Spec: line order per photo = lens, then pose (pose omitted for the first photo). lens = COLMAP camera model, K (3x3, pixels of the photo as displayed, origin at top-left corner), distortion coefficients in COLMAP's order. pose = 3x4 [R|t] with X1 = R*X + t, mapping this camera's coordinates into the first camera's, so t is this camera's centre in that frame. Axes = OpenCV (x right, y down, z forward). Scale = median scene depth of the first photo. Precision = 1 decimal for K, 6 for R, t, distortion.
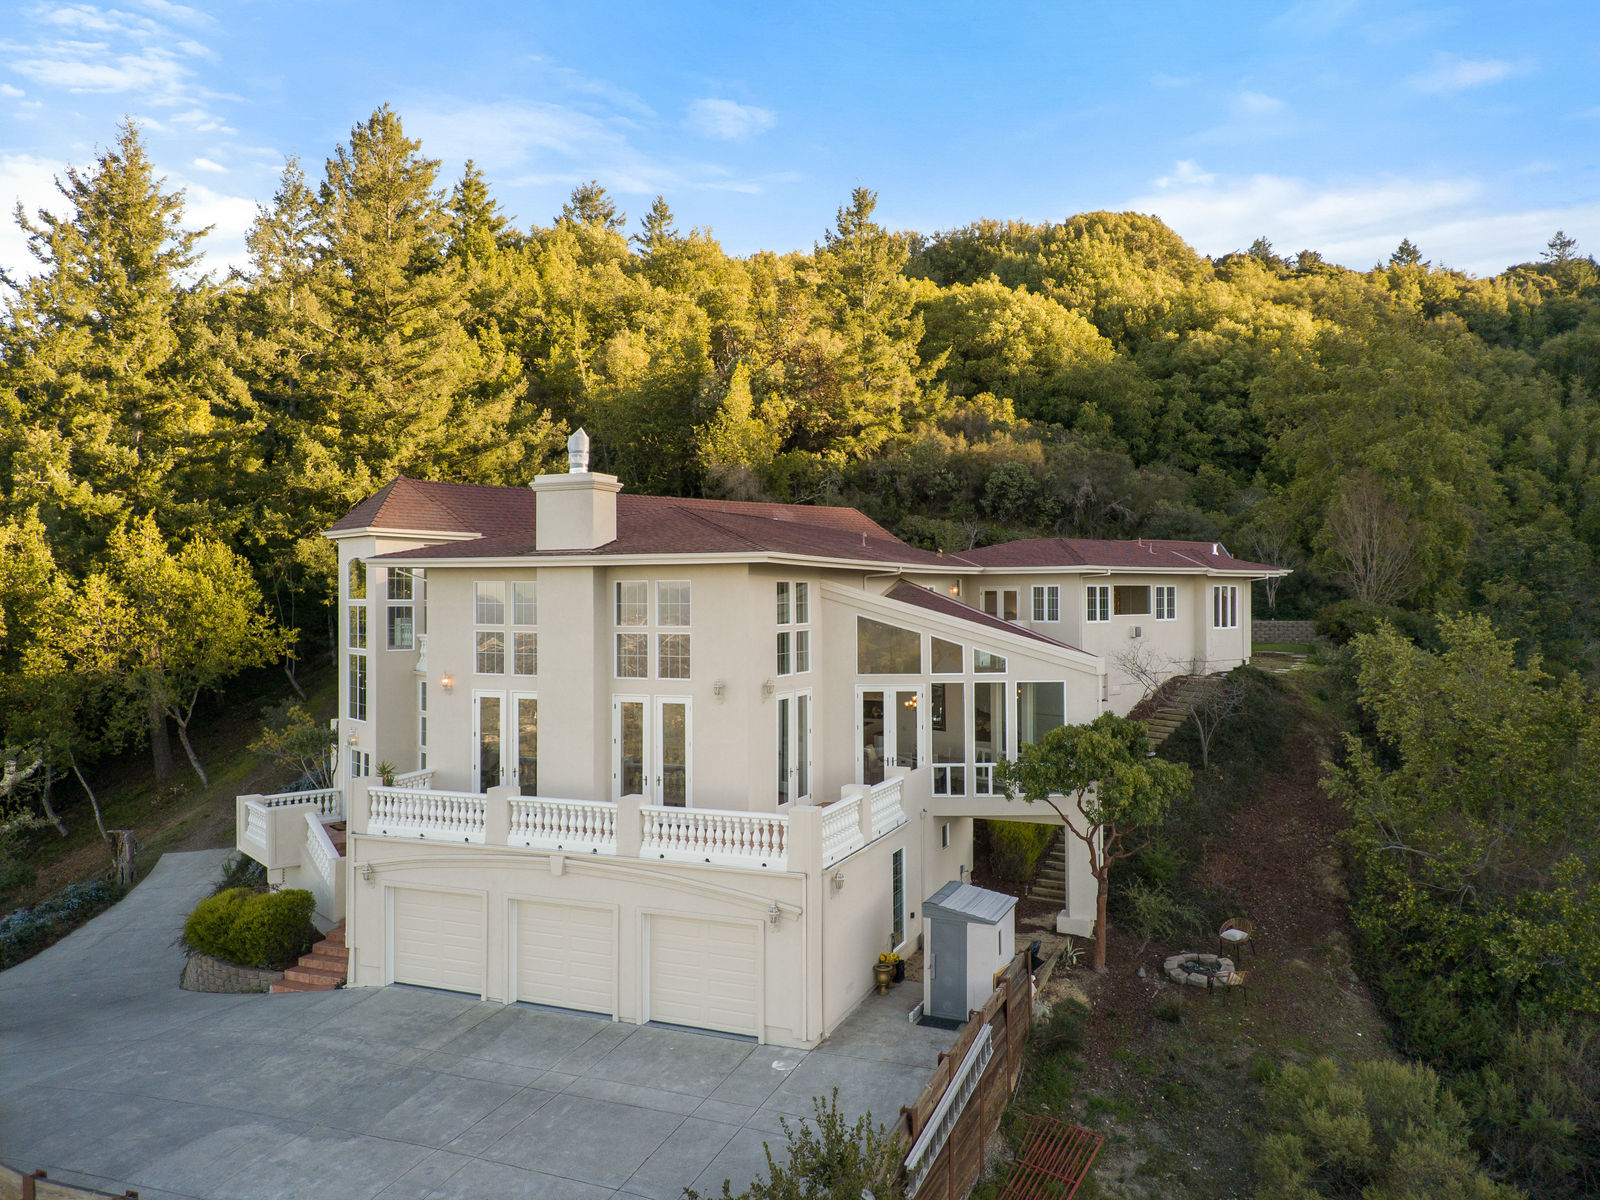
lens RADIAL K [[1185.2, 0, 801.0], [0, 1185.2, 596.0], [0, 0, 1]] dist [0.118231, -0.186867]
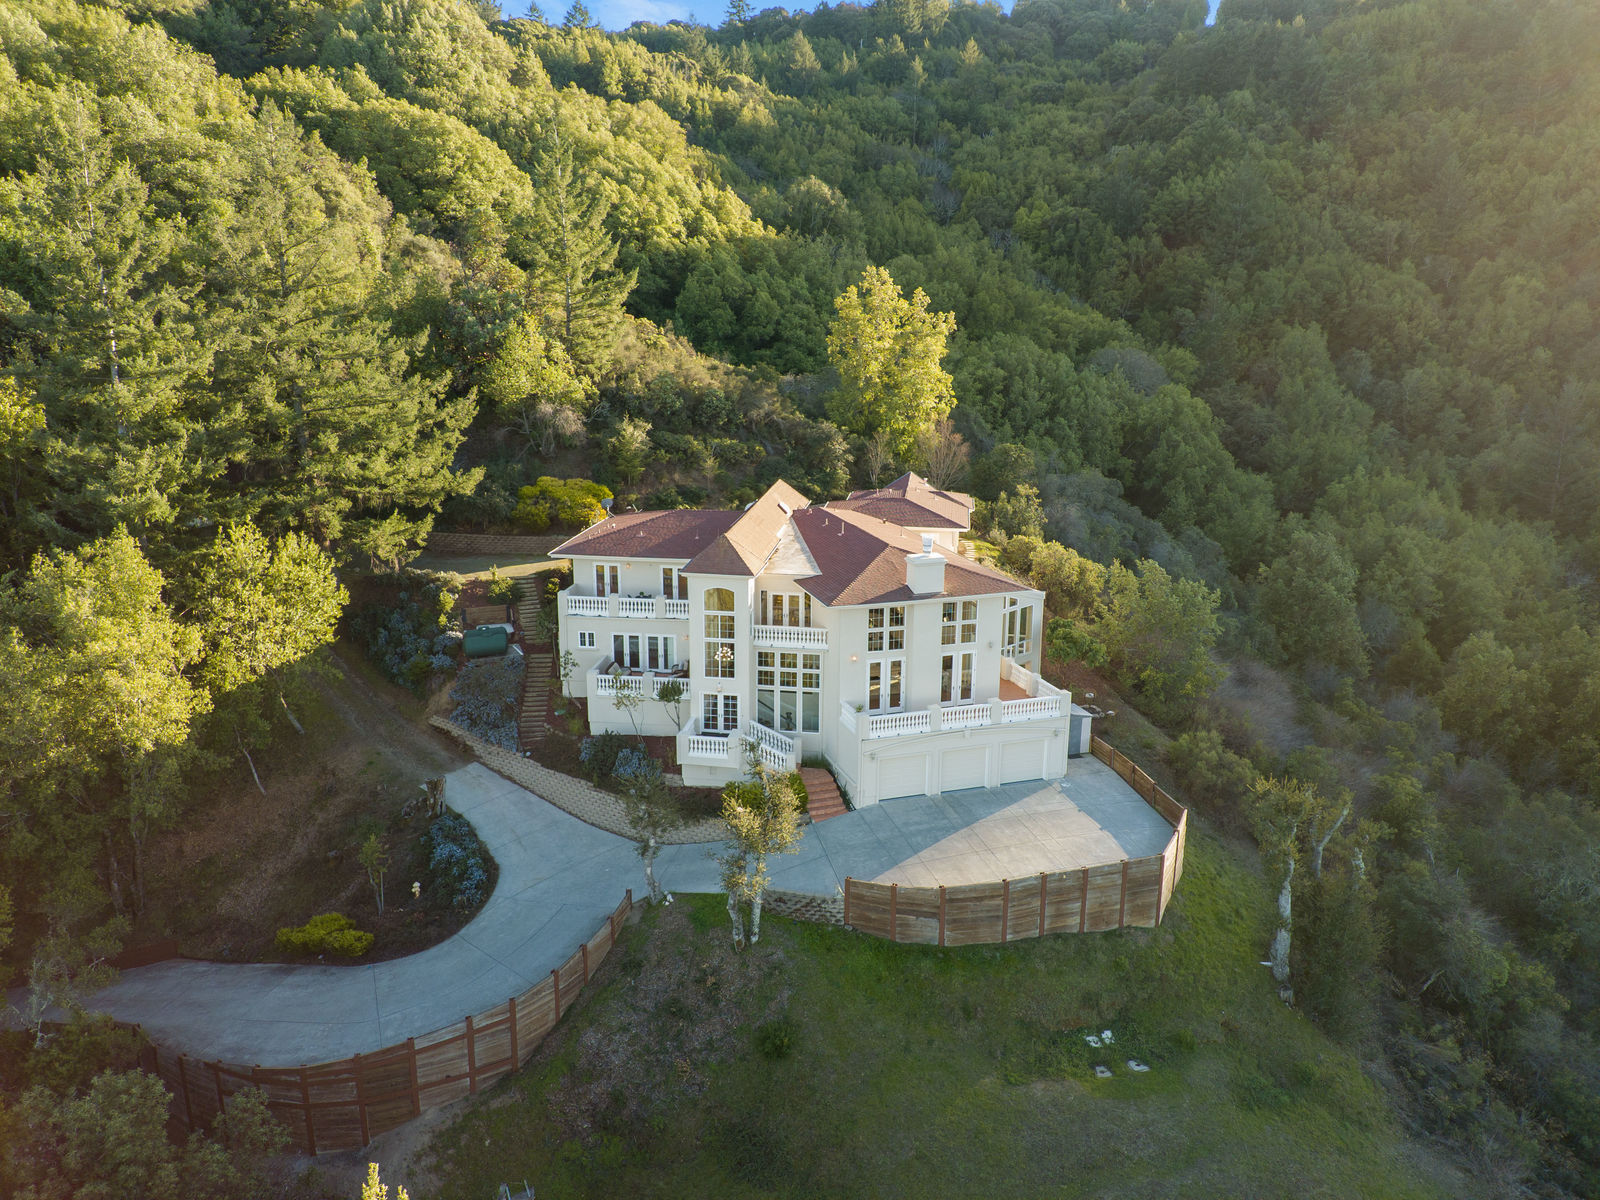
lens RADIAL K [[1185.2, 0, 801.0], [0, 1185.2, 596.0], [0, 0, 1]] dist [0.118231, -0.186867]
pose [[0.748353, -0.159386, 0.643867, -1.567323], [-0.007460, 0.968617, 0.248447, -0.503860], [-0.663259, -0.190729, 0.723678, -0.343901]]
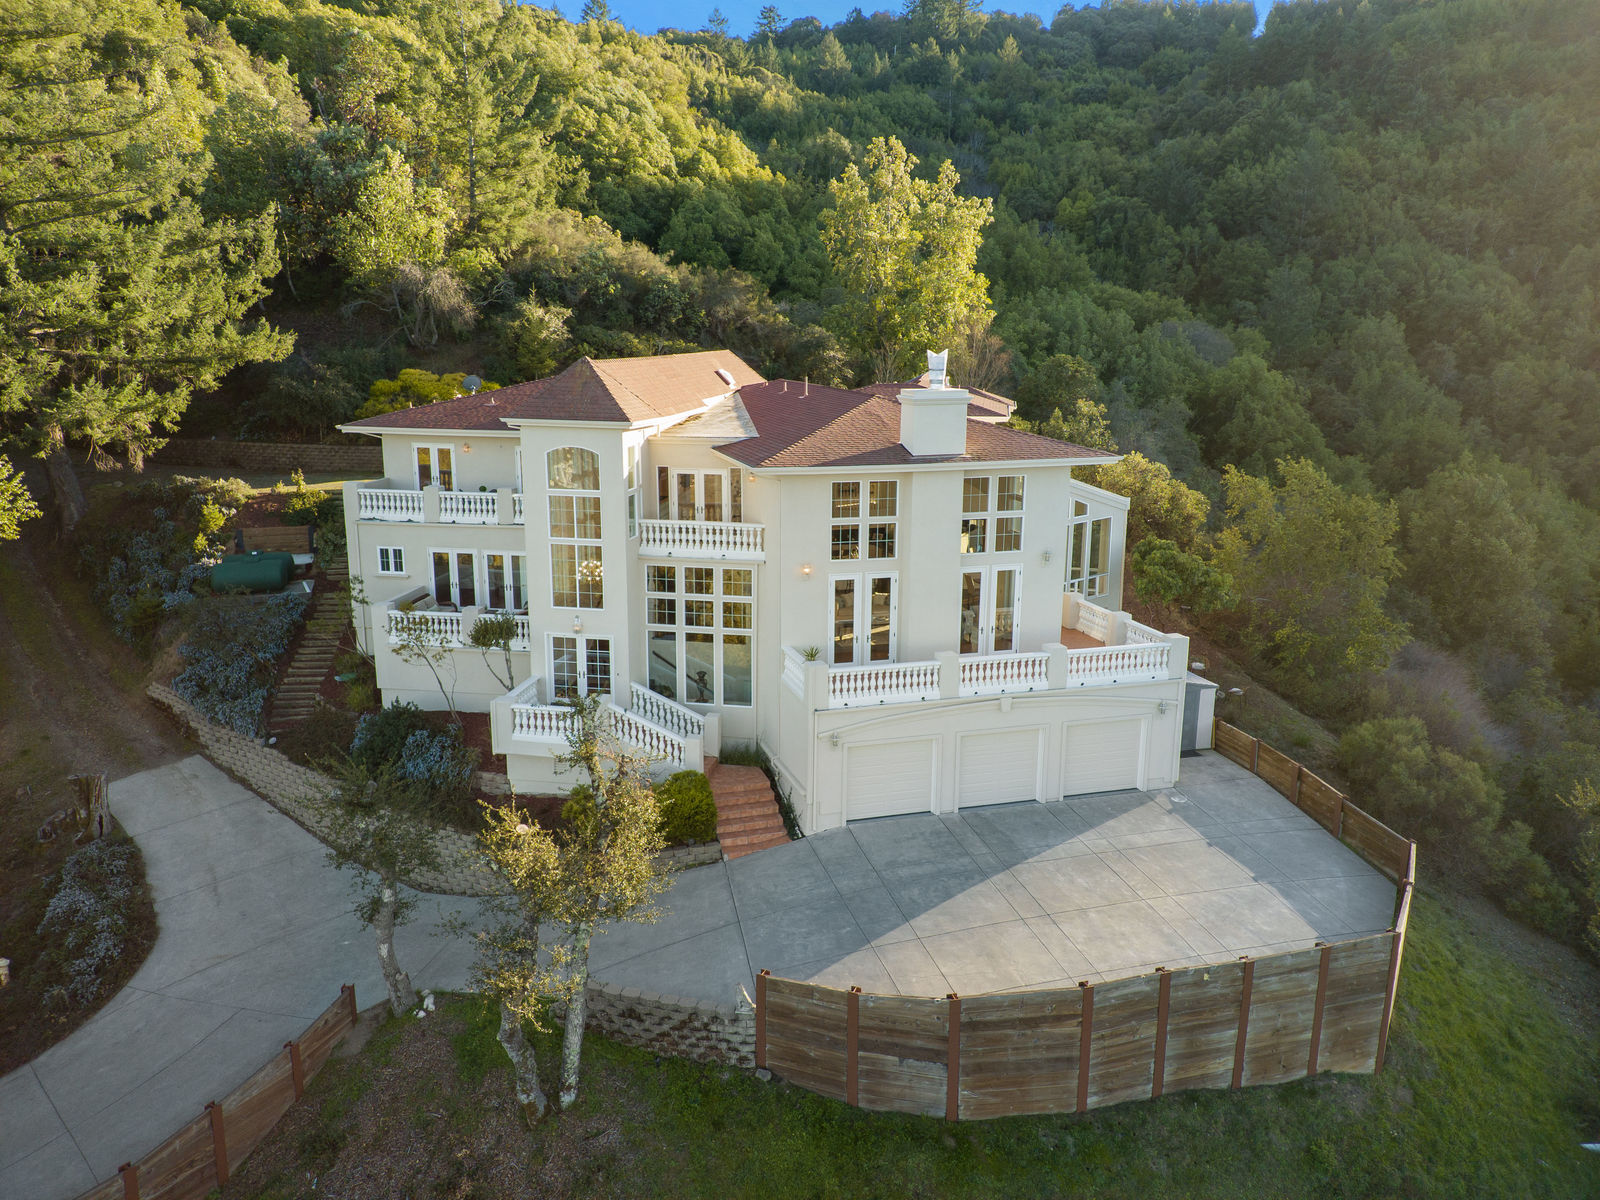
lens RADIAL K [[1185.2, 0, 801.0], [0, 1185.2, 596.0], [0, 0, 1]] dist [0.118231, -0.186867]
pose [[0.768562, -0.133878, 0.625611, -0.973768], [-0.007096, 0.976017, 0.217580, -0.144521], [-0.639736, -0.171663, 0.749179, 0.149331]]
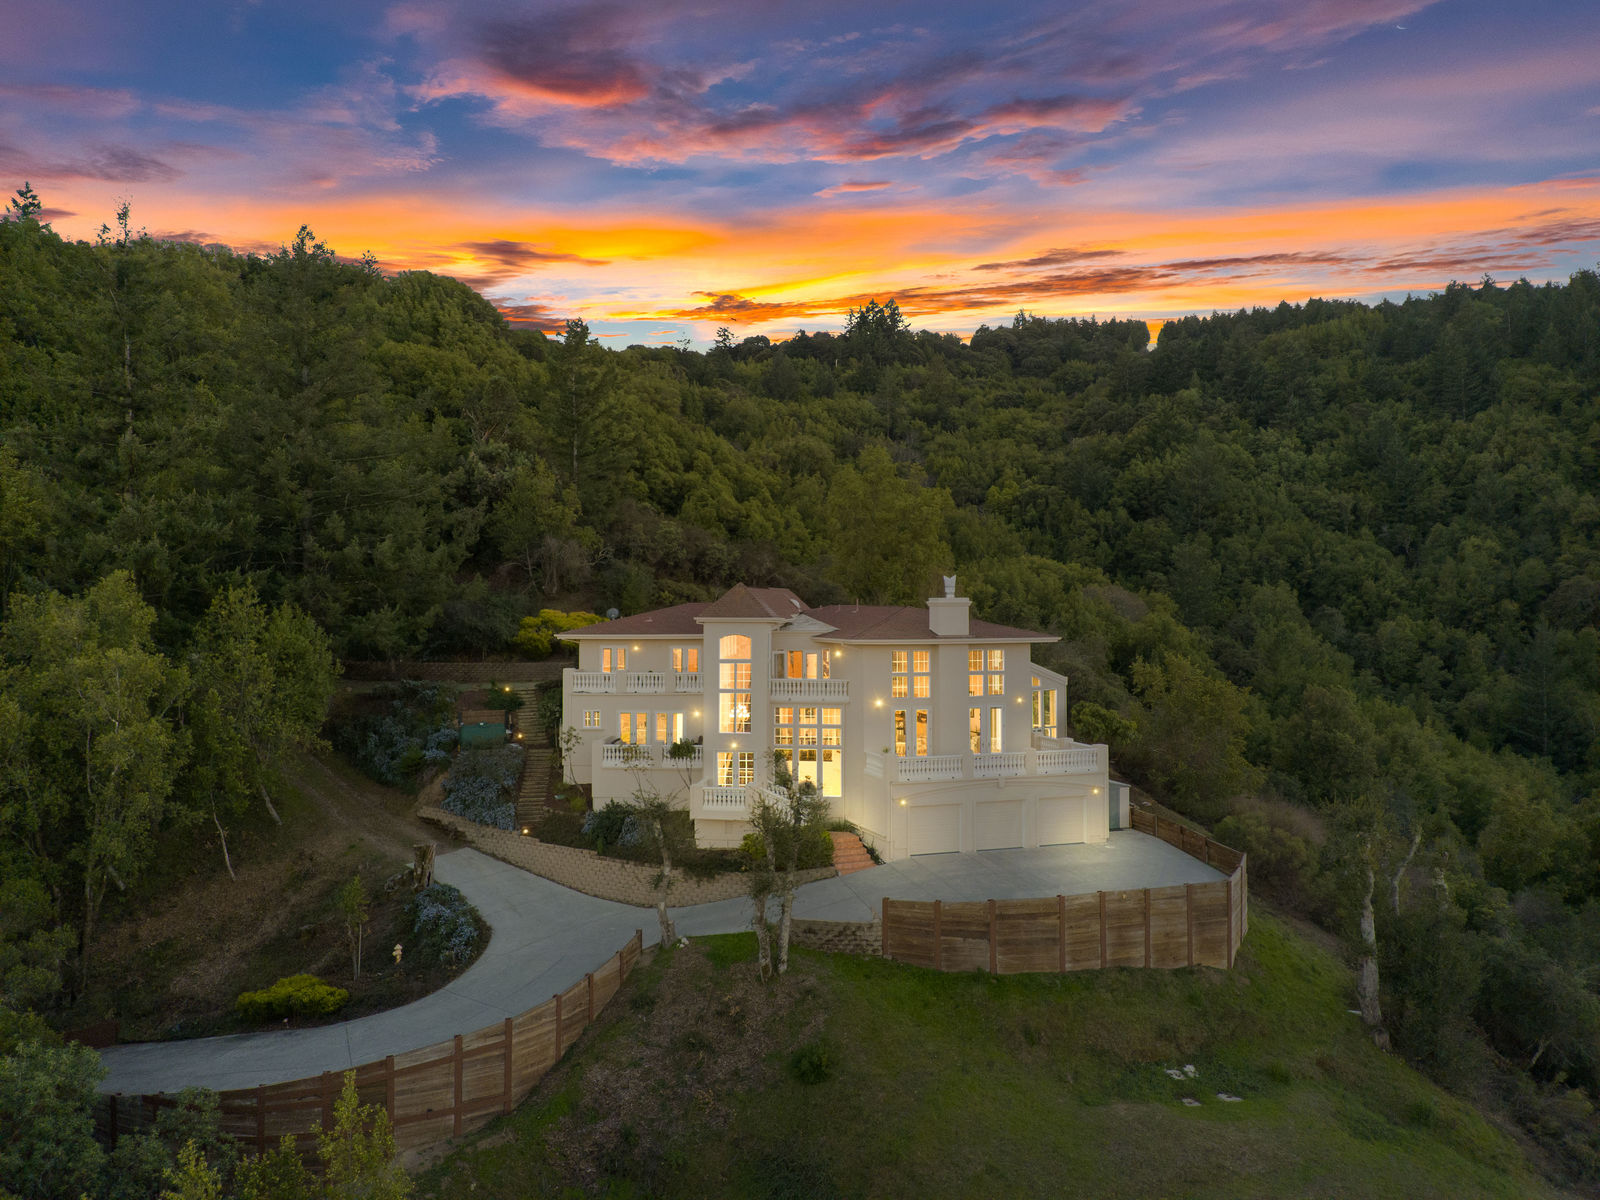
lens RADIAL K [[1185.2, 0, 801.0], [0, 1185.2, 596.0], [0, 0, 1]] dist [0.118231, -0.186867]
pose [[0.736186, 0.004353, 0.676765, -1.604746], [0.001369, 0.999968, -0.007921, -0.081615], [-0.676778, 0.006758, 0.736156, -0.294232]]
